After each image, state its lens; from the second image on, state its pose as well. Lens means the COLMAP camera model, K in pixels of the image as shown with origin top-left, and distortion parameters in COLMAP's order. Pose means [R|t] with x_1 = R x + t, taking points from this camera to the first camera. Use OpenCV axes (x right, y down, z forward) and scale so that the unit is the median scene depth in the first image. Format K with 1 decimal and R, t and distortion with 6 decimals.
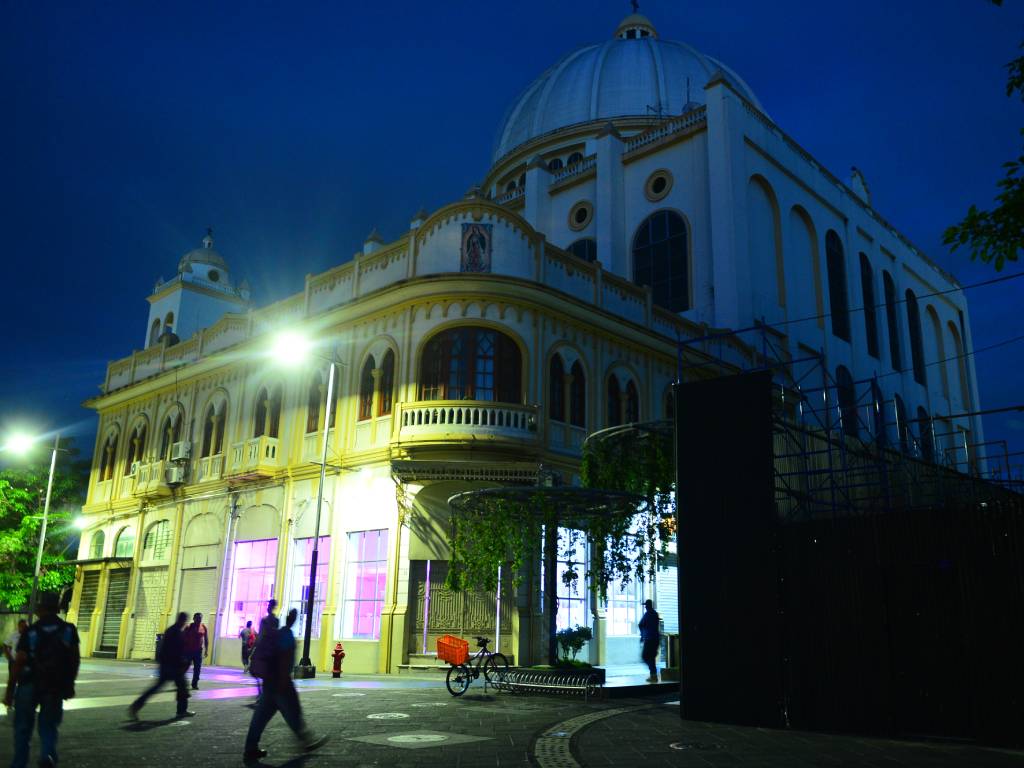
lens RADIAL K [[893.6, 0, 512.0], [0, 893.6, 384.0], [0, 0, 1]] dist [-0.009966, -0.005279]
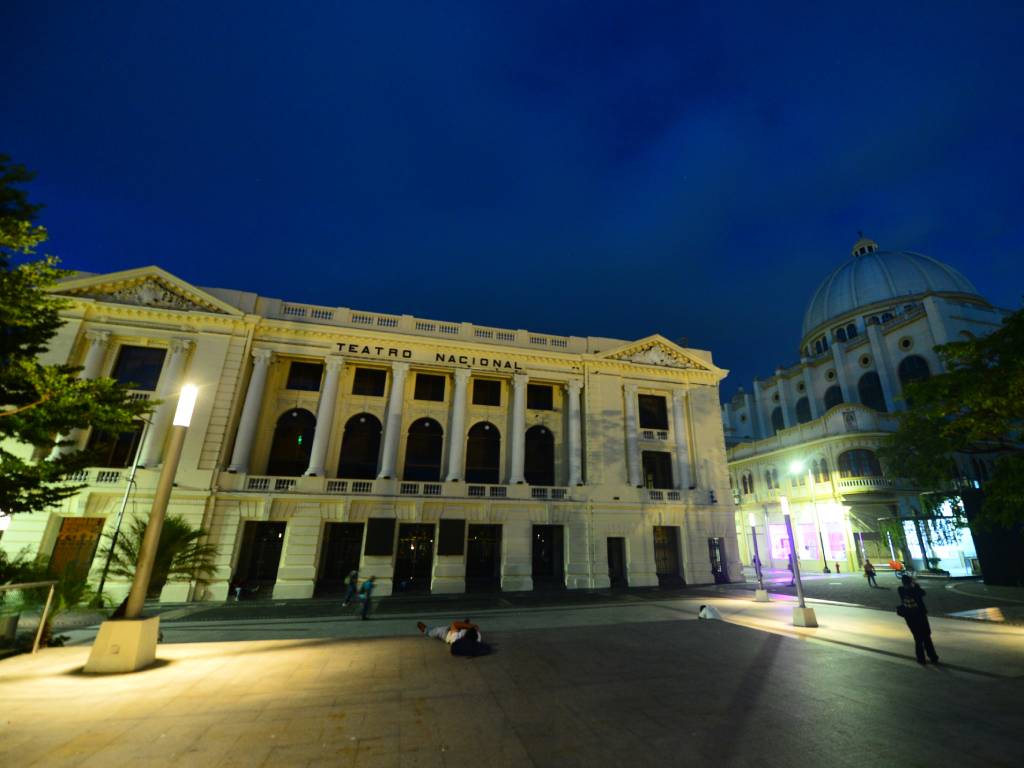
lens RADIAL K [[482.1, 0, 515.7], [0, 482.1, 364.0], [0, 0, 1]] dist [-0.018552, -0.000400]
pose [[0.857492, -0.186782, -0.479396, -0.195598], [0.141881, 0.981491, -0.128626, -0.289492], [0.494548, 0.042278, 0.868121, -0.895992]]
